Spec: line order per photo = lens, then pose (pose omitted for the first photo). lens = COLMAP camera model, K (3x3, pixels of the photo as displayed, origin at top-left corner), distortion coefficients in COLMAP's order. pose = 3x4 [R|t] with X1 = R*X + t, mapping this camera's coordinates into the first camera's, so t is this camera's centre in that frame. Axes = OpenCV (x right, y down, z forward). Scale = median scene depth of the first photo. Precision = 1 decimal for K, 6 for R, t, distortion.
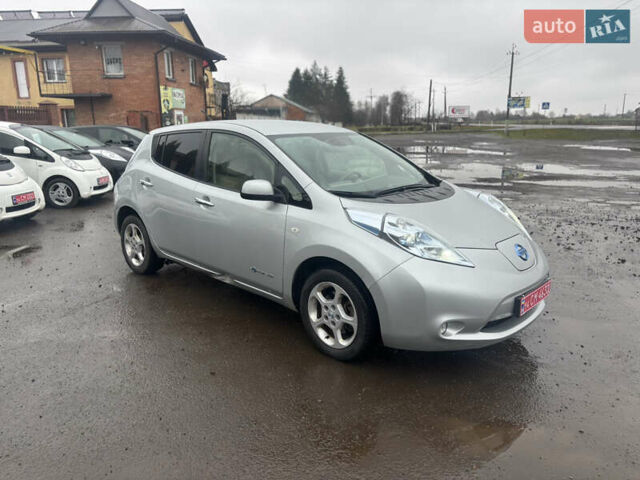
lens RADIAL K [[483.6, 0, 315.9], [0, 483.6, 241.2], [0, 0, 1]] dist [0.030443, -0.027475]
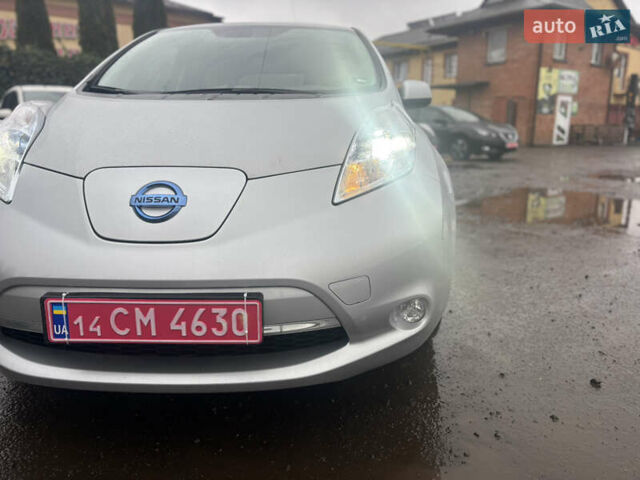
lens RADIAL K [[483.6, 0, 316.1], [0, 483.6, 242.8], [0, 0, 1]] dist [0.030443, -0.027475]
pose [[0.667361, 0.170244, -0.725014, 0.106443], [-0.171204, 0.982519, 0.073120, 0.001354], [0.724788, 0.075328, 0.684841, 0.111950]]
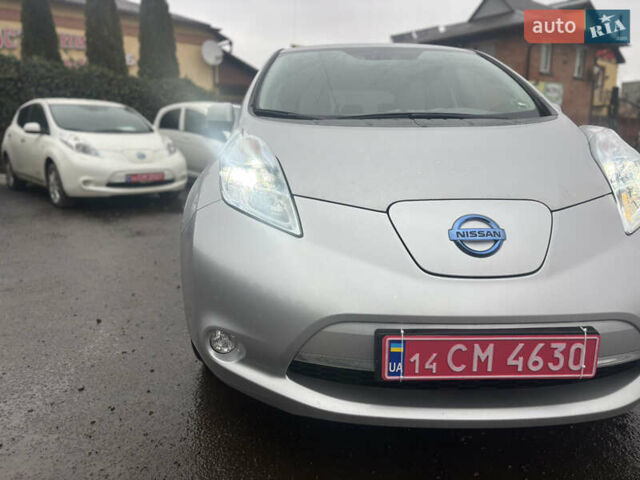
lens RADIAL K [[483.6, 0, 318.4], [0, 483.6, 238.8], [0, 0, 1]] dist [0.030443, -0.027475]
pose [[0.705837, 0.143989, -0.693586, 0.080765], [-0.162604, 0.985912, 0.039199, 0.004794], [0.689460, 0.085112, 0.719306, 0.085825]]
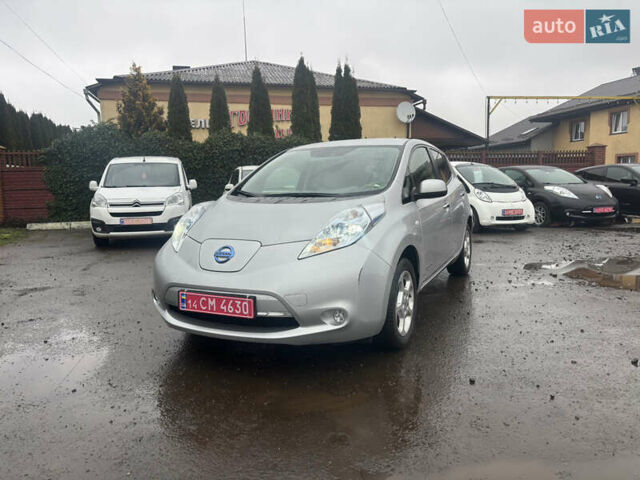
lens RADIAL K [[483.6, 0, 317.9], [0, 483.6, 241.7], [0, 0, 1]] dist [0.030443, -0.027475]
pose [[0.307800, 0.106396, -0.945483, 0.178352], [-0.203404, 0.978113, 0.043850, -0.009502], [0.929455, 0.178818, 0.322705, 0.117092]]
